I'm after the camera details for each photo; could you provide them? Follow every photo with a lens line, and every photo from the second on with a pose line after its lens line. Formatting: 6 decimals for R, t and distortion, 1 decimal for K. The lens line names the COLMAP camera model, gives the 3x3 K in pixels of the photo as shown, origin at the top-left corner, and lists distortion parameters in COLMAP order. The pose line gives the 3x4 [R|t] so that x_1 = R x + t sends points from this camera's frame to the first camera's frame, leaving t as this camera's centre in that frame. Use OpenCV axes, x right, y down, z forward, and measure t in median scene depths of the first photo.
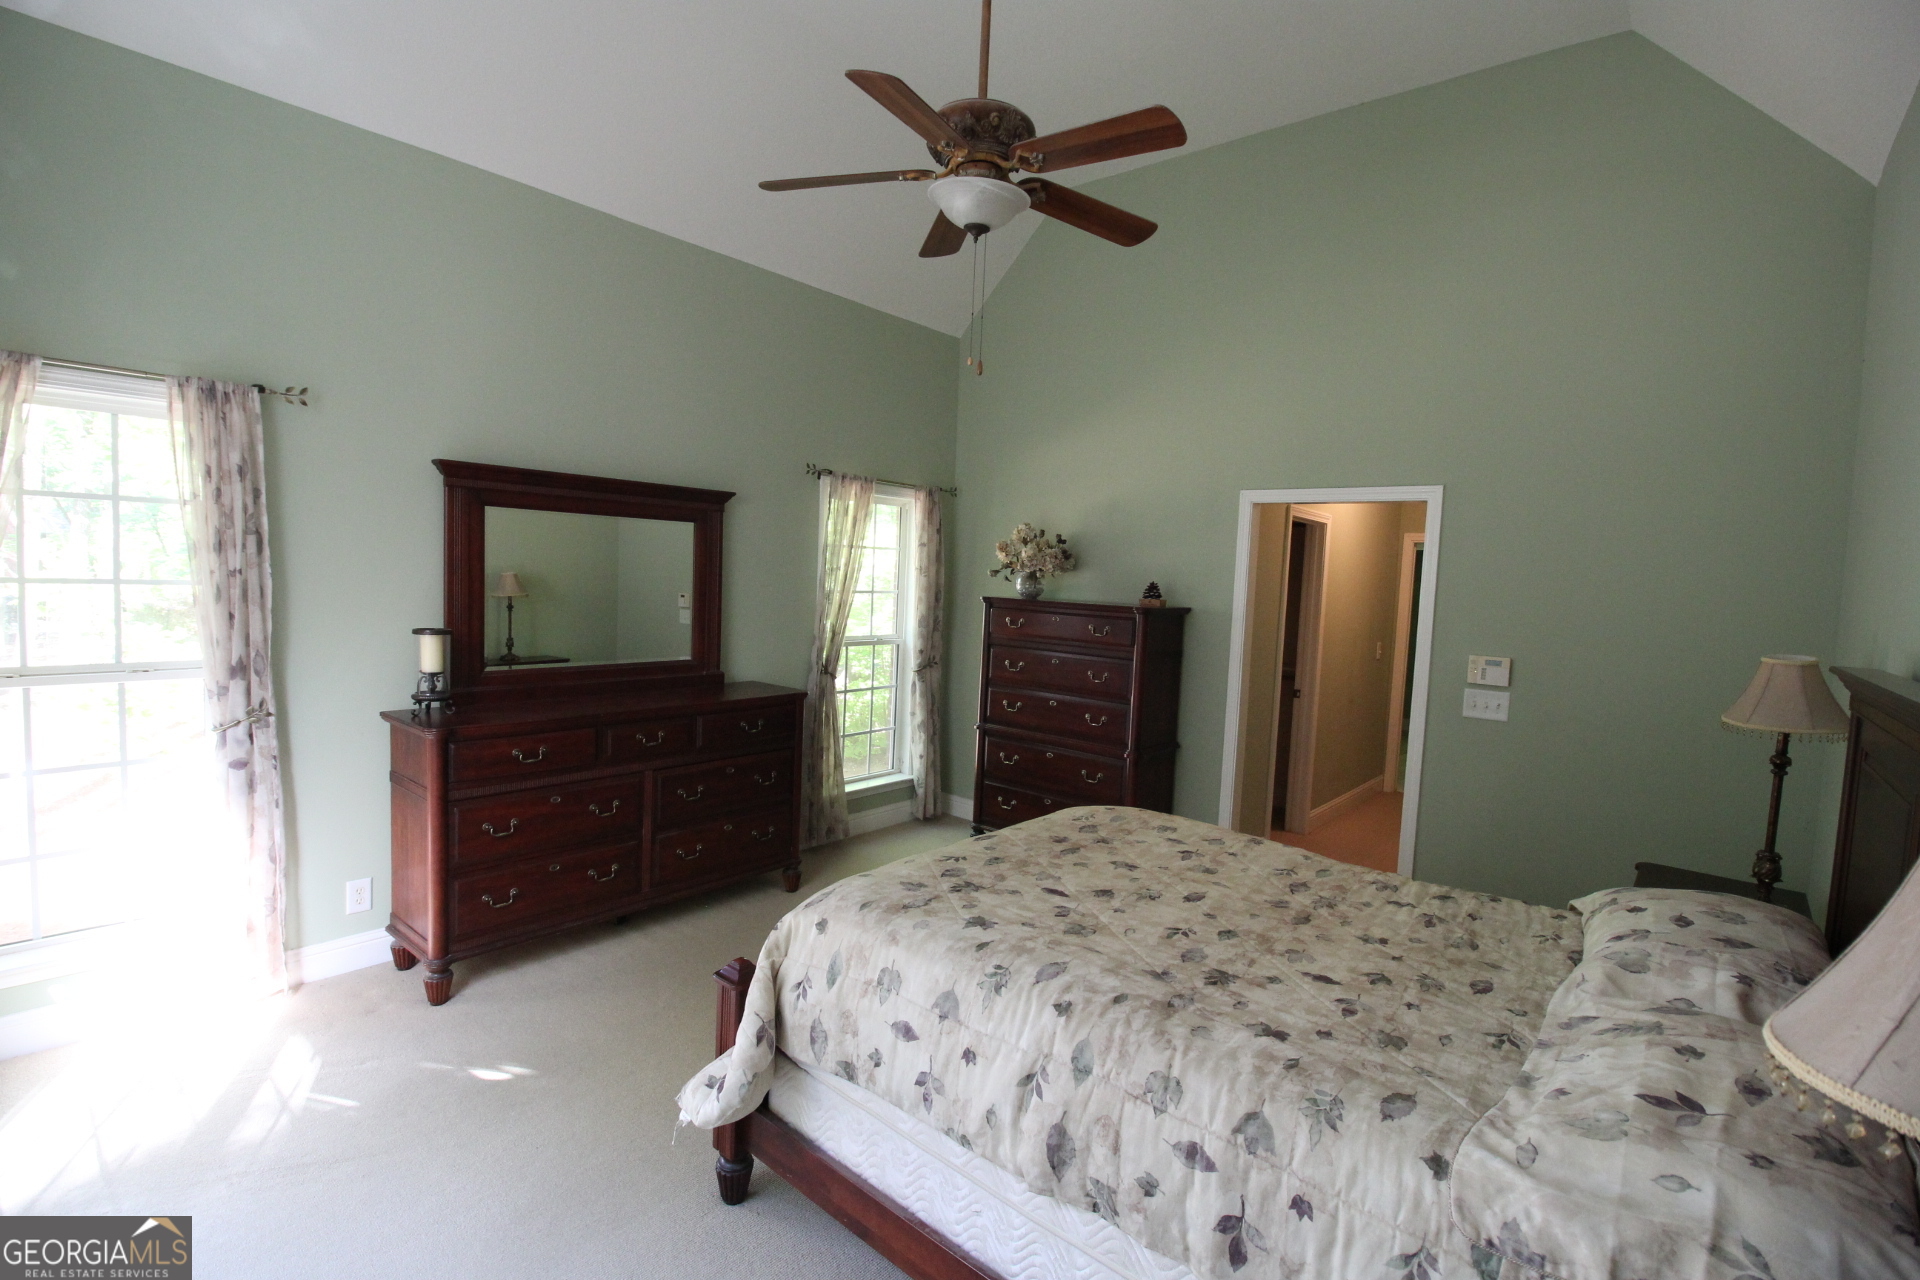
lens RADIAL K [[897.5, 0, 958.4], [0, 897.5, 635.9], [0, 0, 1]] dist [-0.006905, -0.001726]
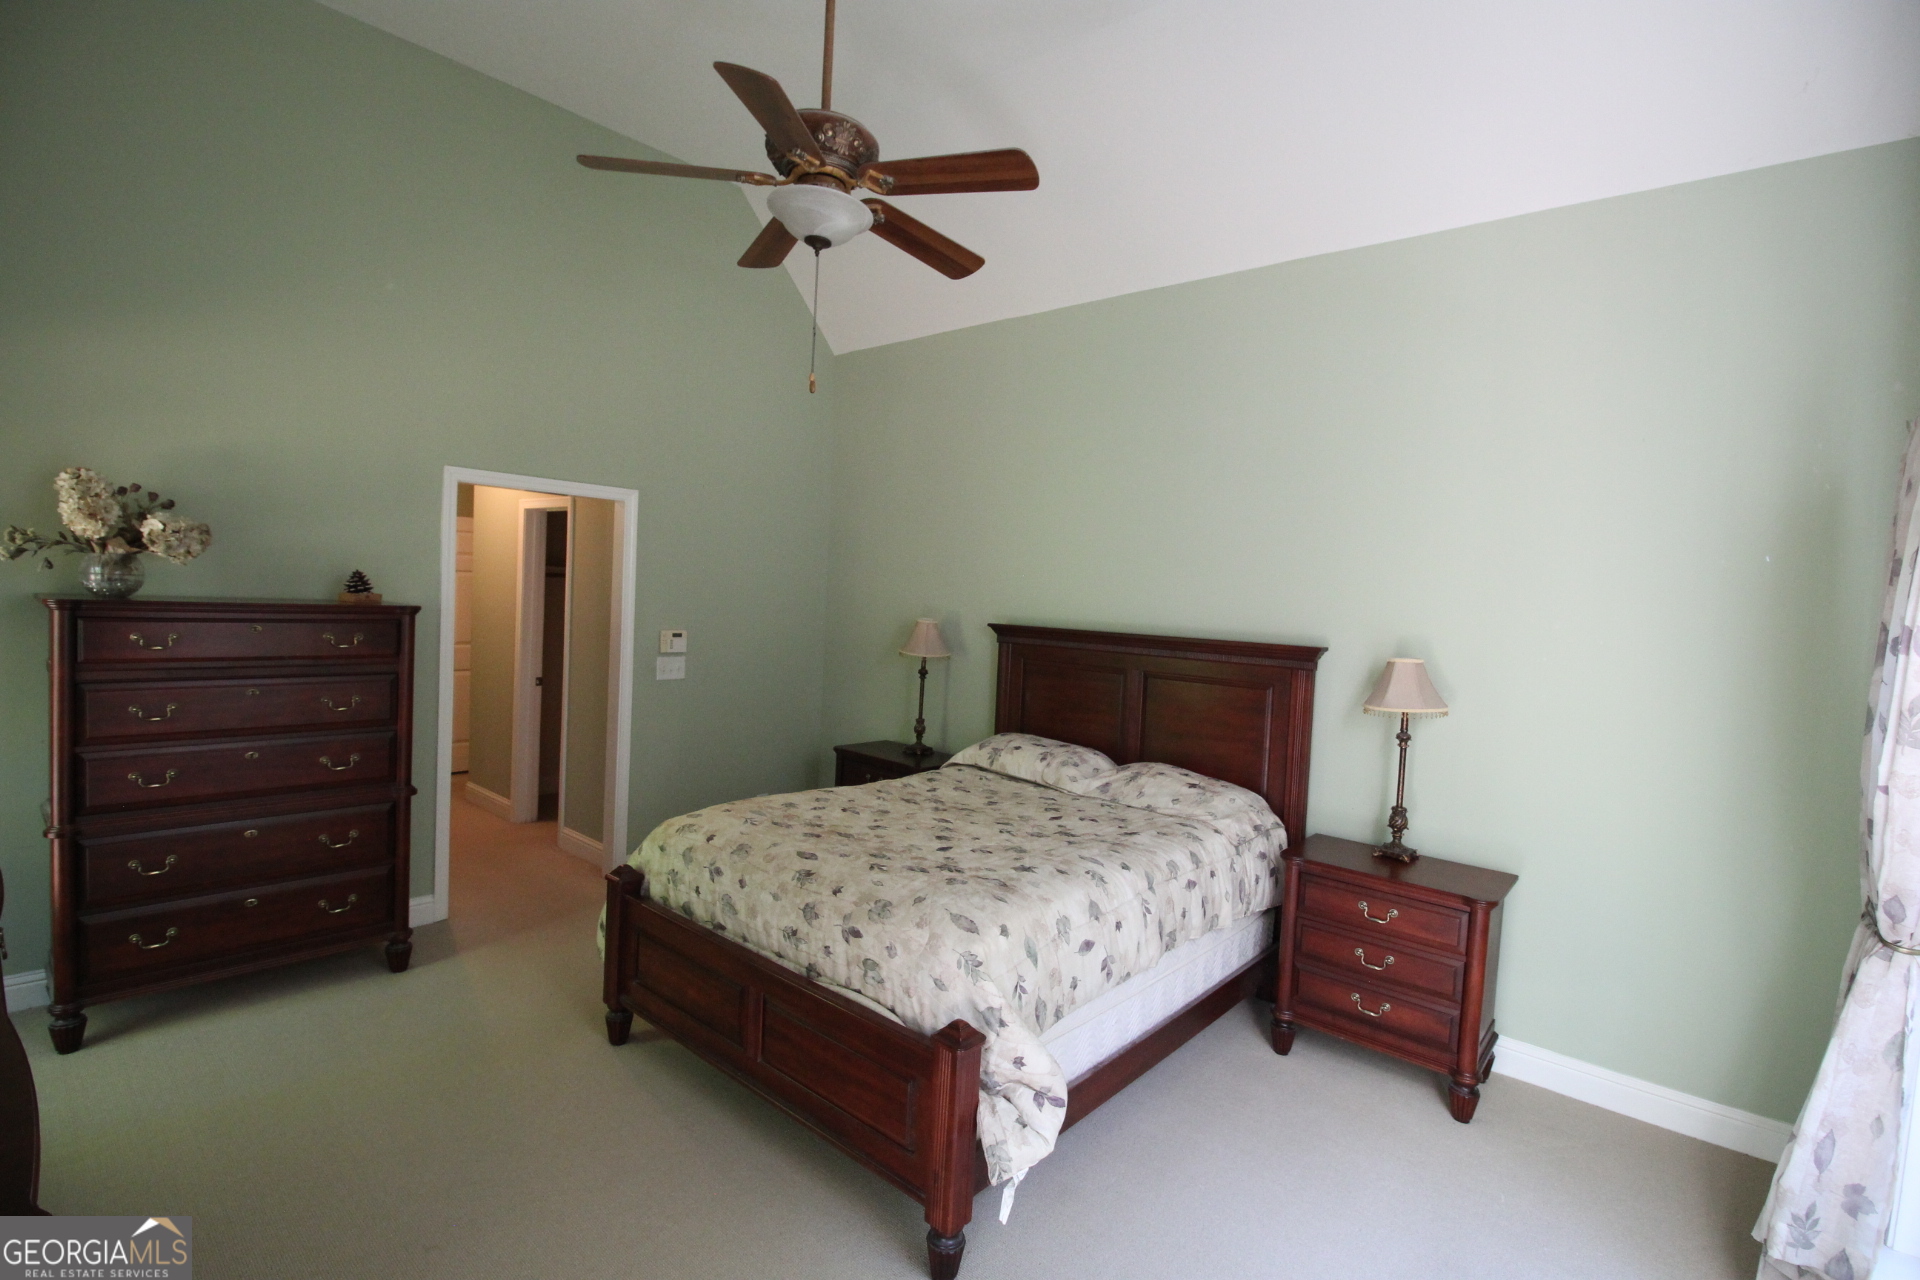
lens RADIAL K [[897.5, 0, 958.2], [0, 897.5, 645.5], [0, 0, 1]] dist [-0.006905, -0.001726]
pose [[0.002714, -0.104903, 0.994479, -1.123272], [0.022333, 0.994241, 0.104817, -0.133194], [-0.999747, 0.021925, 0.005041, 0.965668]]
